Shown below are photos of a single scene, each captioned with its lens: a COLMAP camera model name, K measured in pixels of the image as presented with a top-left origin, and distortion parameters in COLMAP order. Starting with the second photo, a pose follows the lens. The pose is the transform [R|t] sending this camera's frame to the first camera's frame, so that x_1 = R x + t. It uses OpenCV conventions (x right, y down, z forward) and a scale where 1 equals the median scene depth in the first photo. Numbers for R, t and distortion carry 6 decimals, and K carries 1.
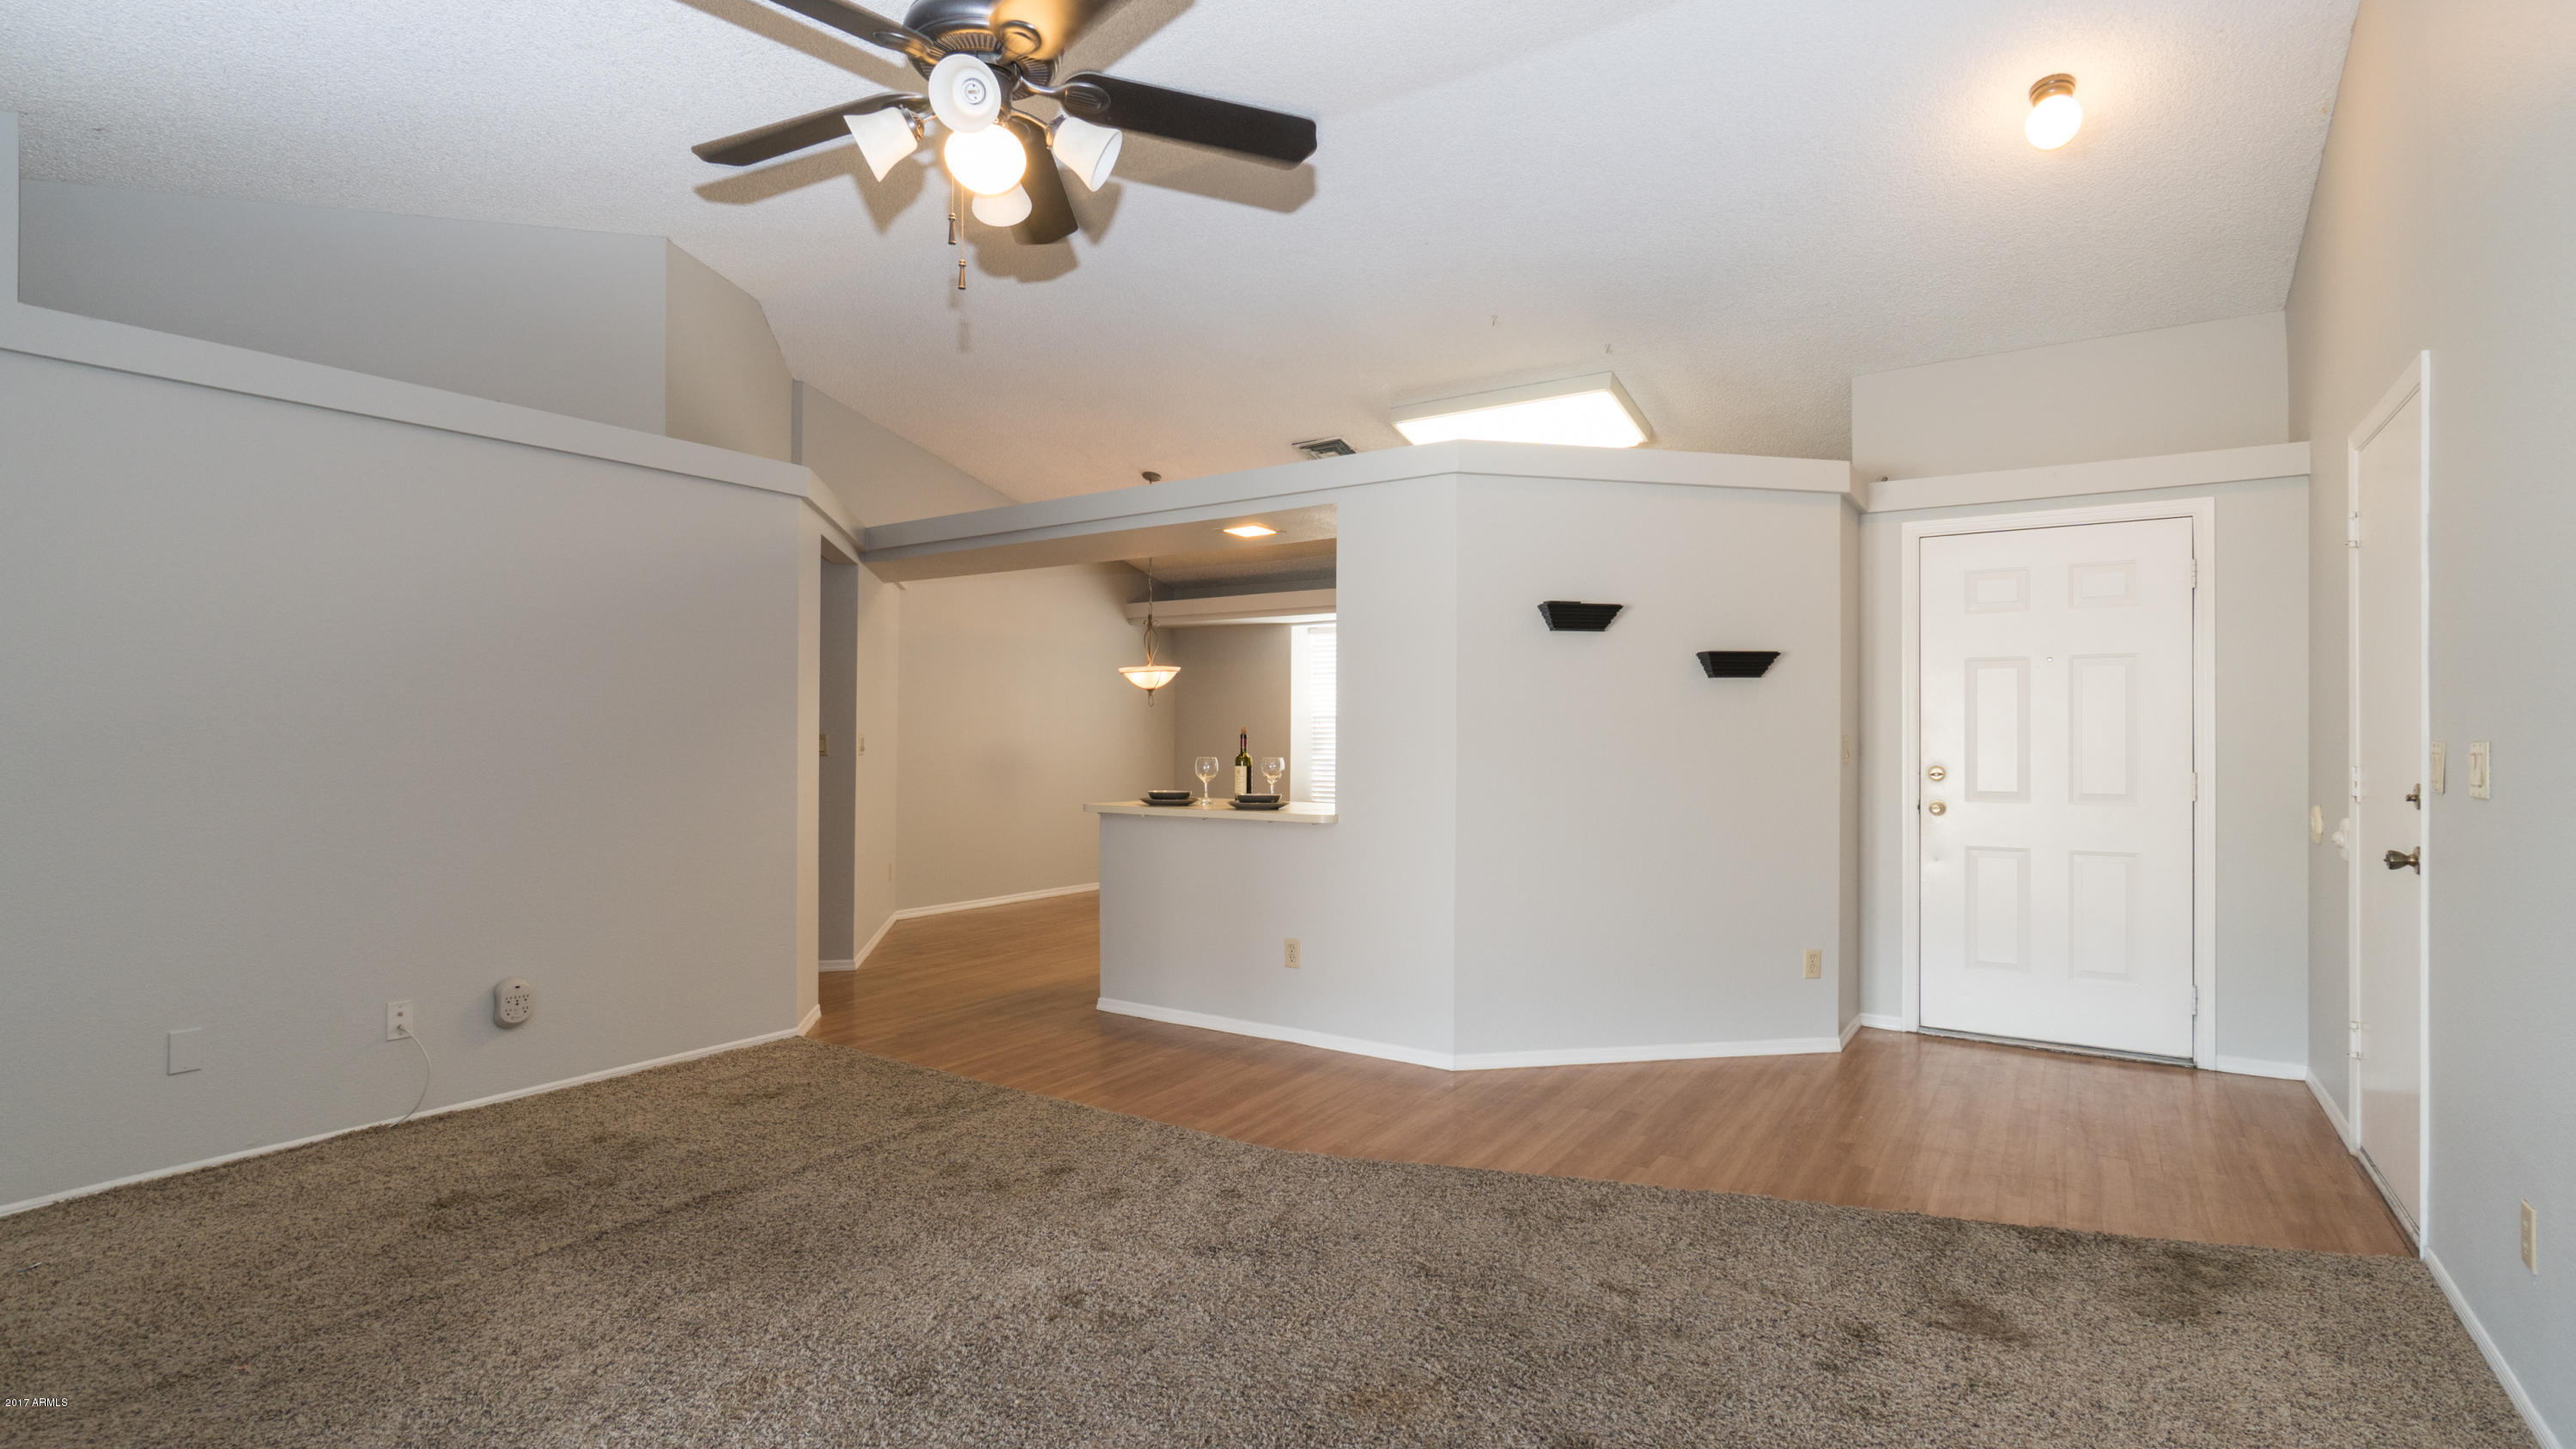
lens RADIAL K [[1200.1, 0, 1273.7], [0, 1200.1, 728.8], [0, 0, 1]] dist [-0.005415, -0.002709]
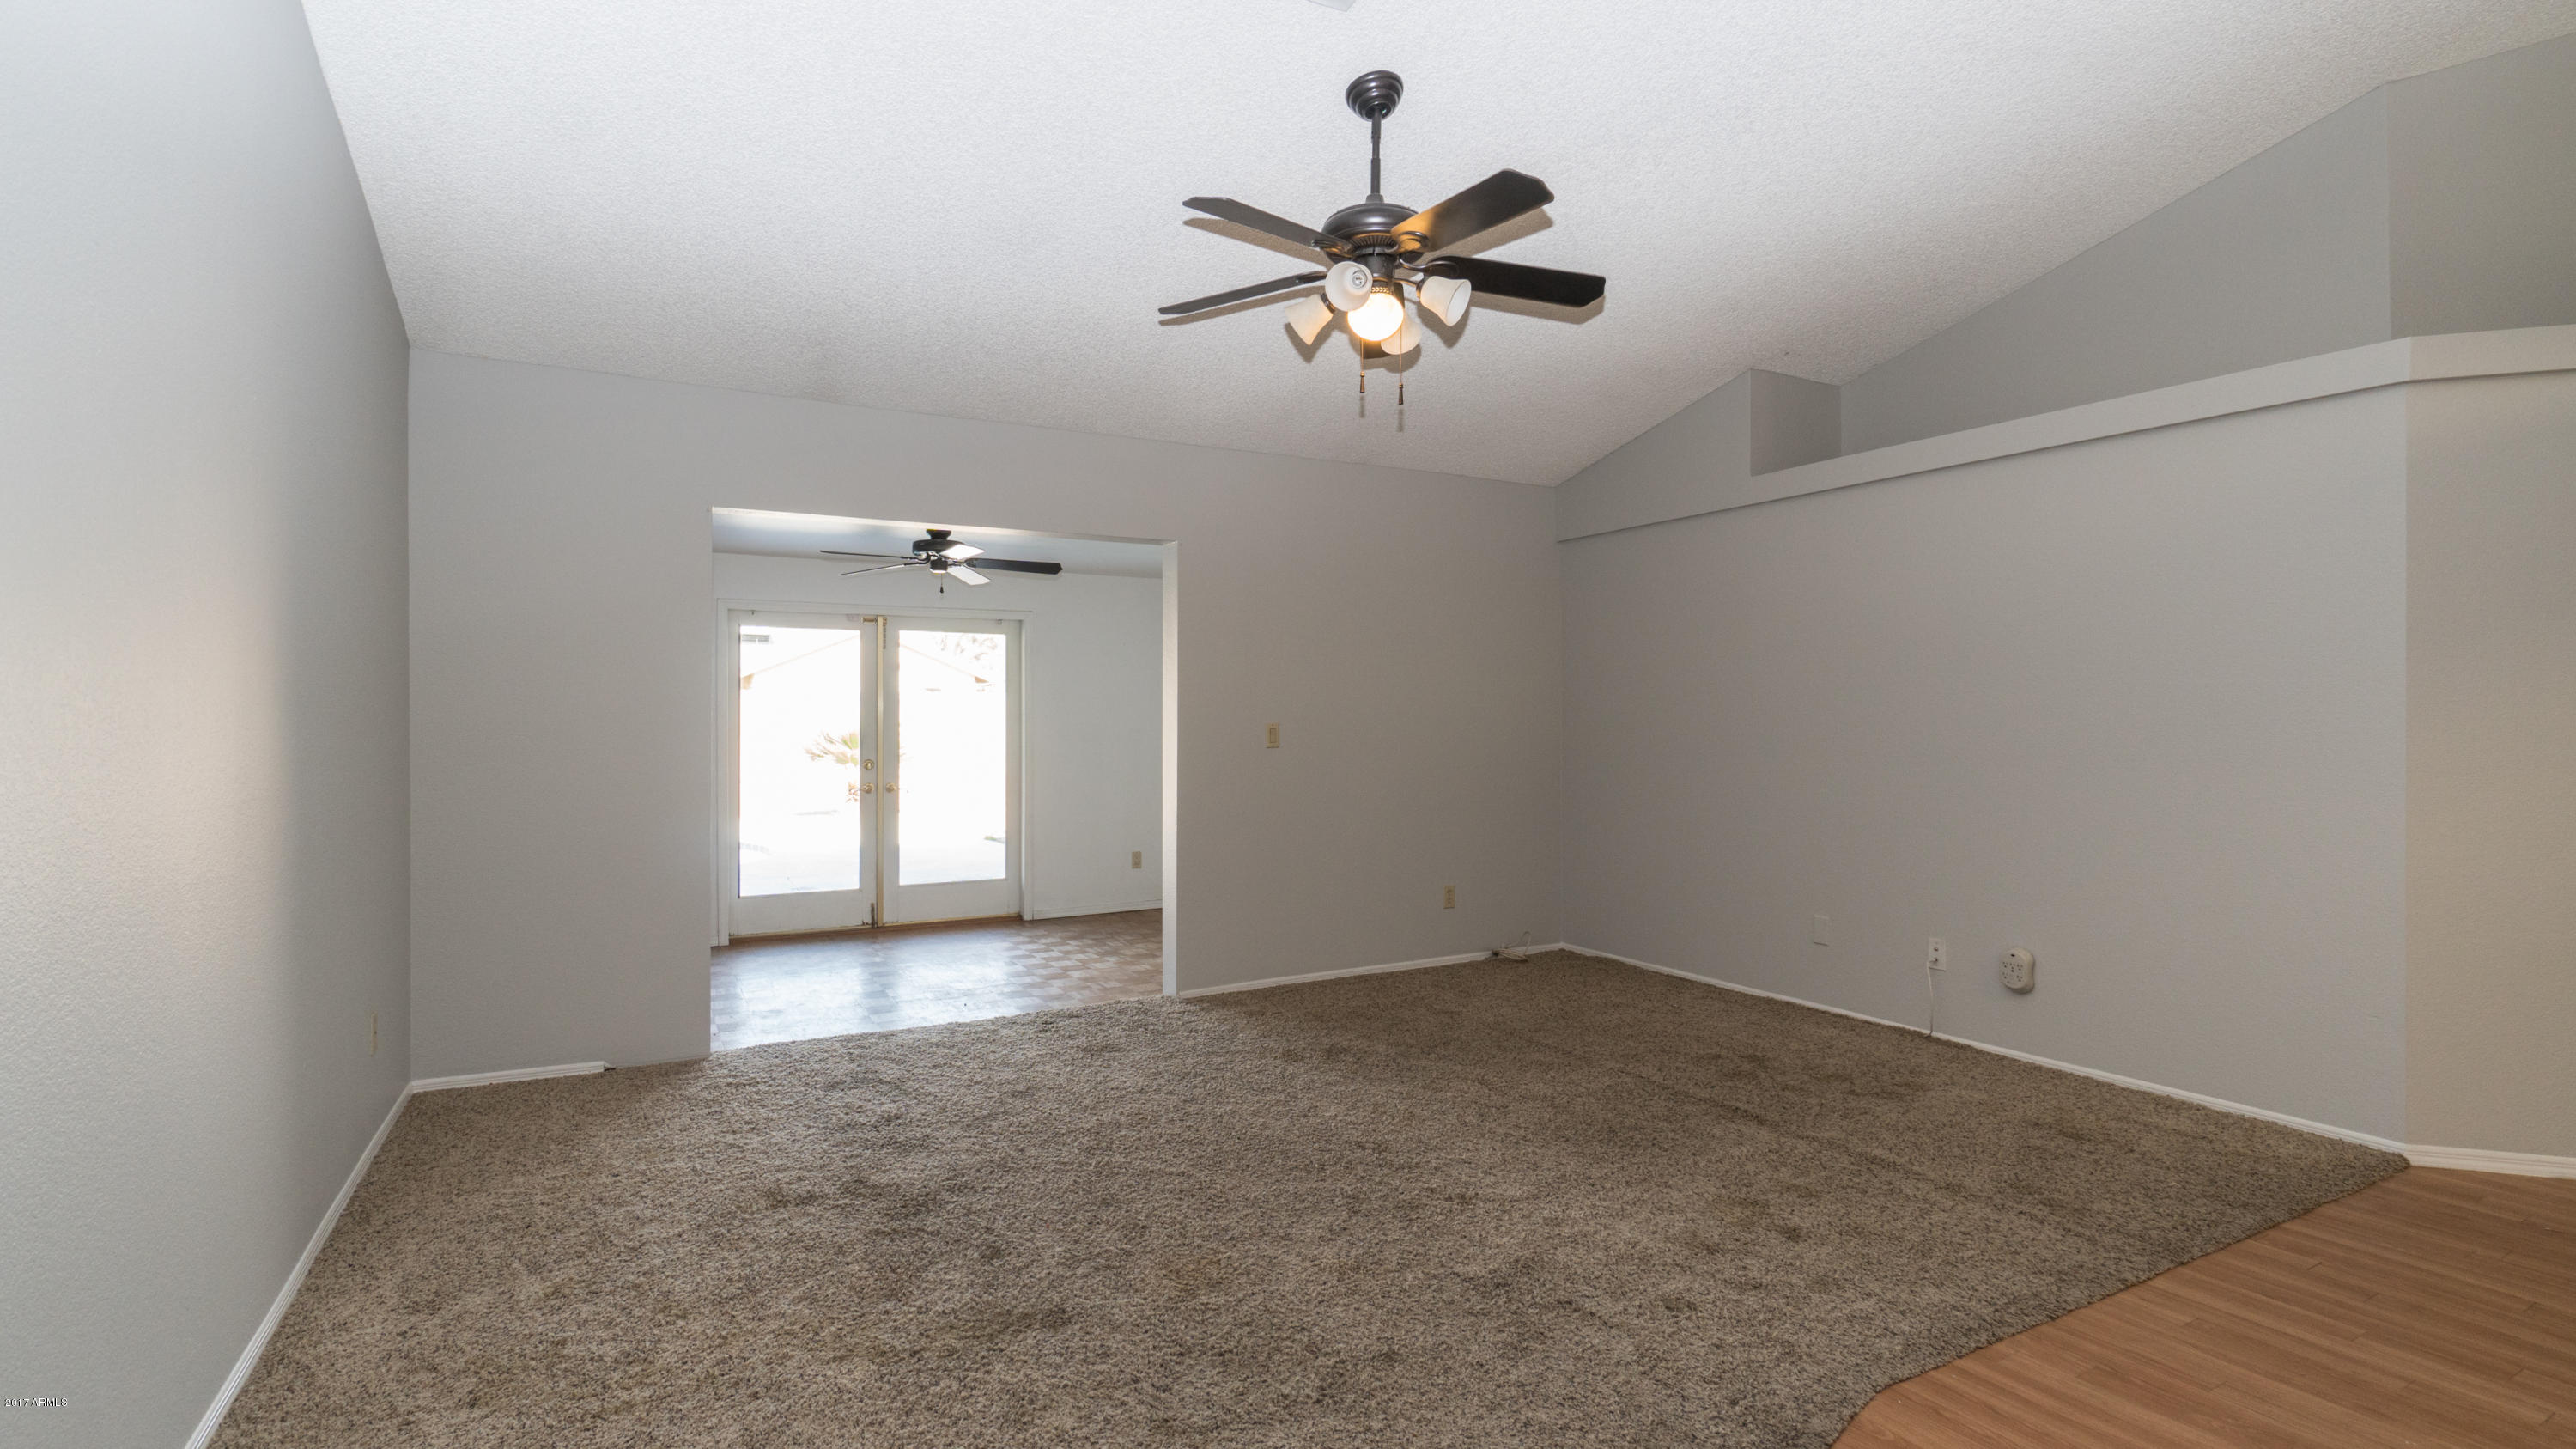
lens RADIAL K [[1200.1, 0, 1291.1], [0, 1200.1, 713.7], [0, 0, 1]] dist [-0.005415, -0.002709]
pose [[-0.455420, -0.006231, -0.890255, 0.562520], [0.004211, 0.999949, -0.009154, 0.004516], [0.890267, -0.007918, -0.455370, 0.816029]]
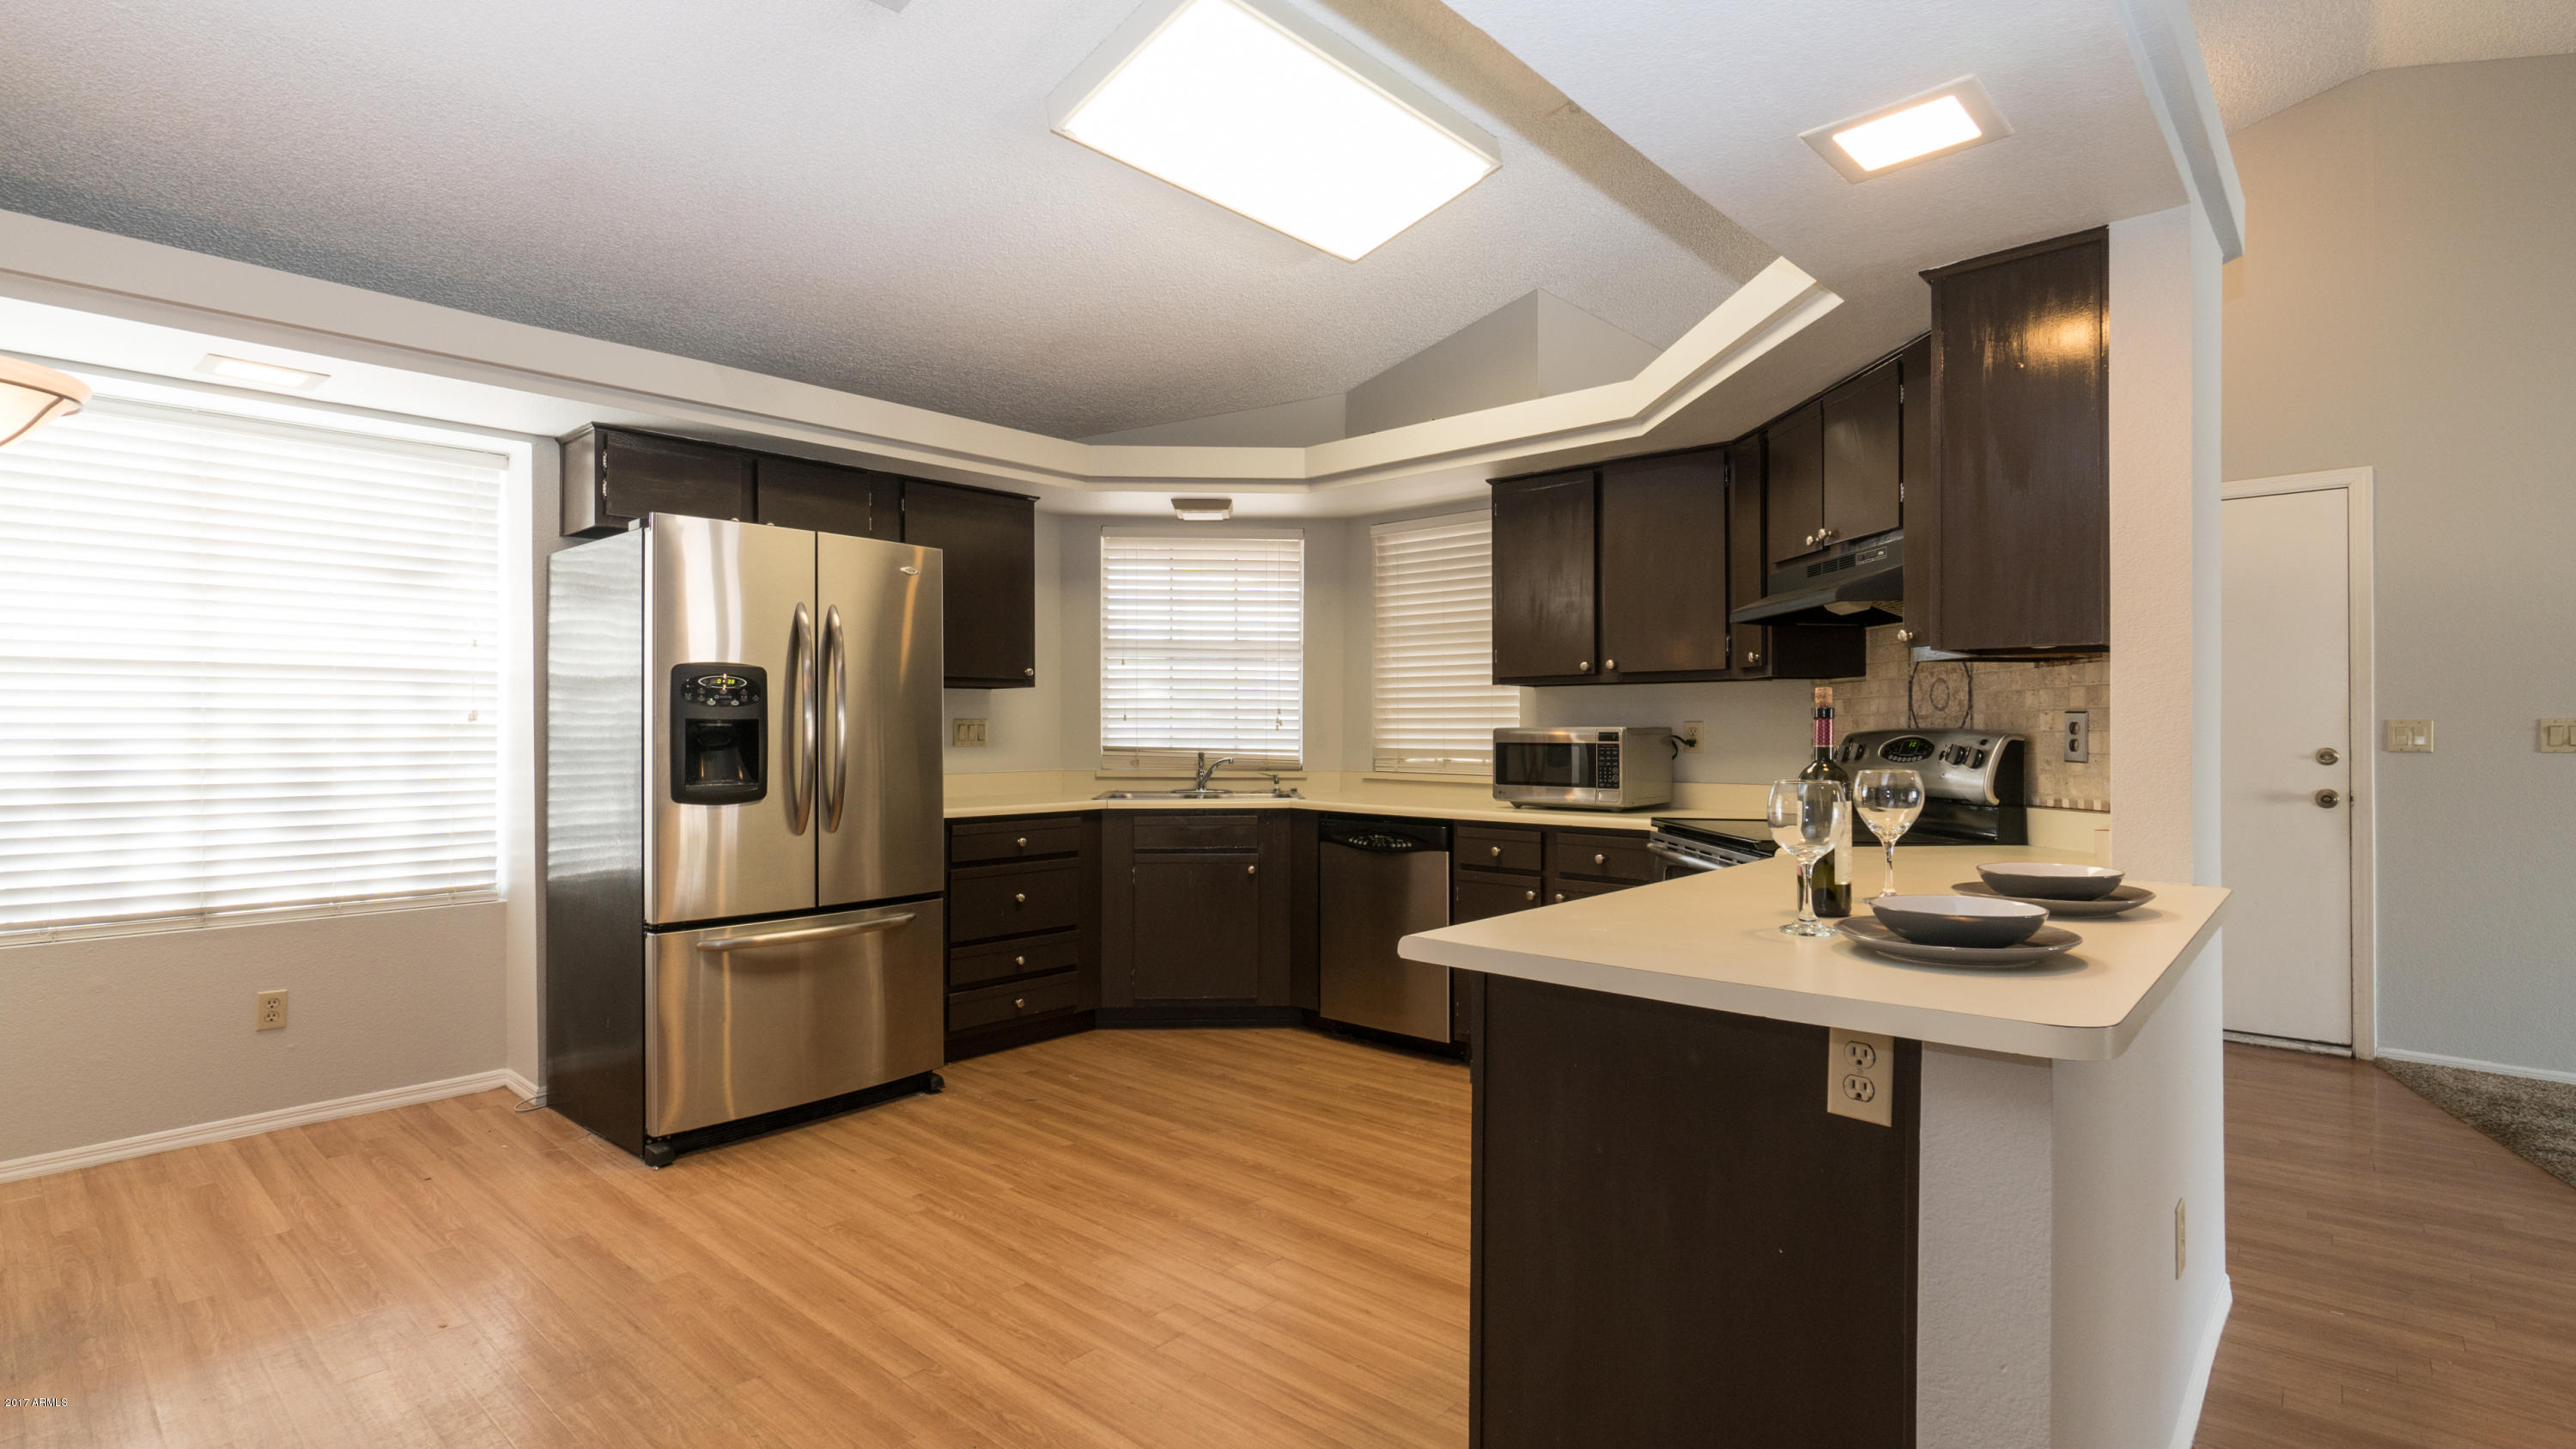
lens RADIAL K [[1200.1, 0, 1290.0], [0, 1200.1, 724.5], [0, 0, 1]] dist [-0.005415, -0.002709]
pose [[0.140356, -0.002767, 0.990097, -0.475143], [-0.003823, 0.999987, 0.003337, 0.010166], [-0.990094, -0.004253, 0.140344, 1.370855]]
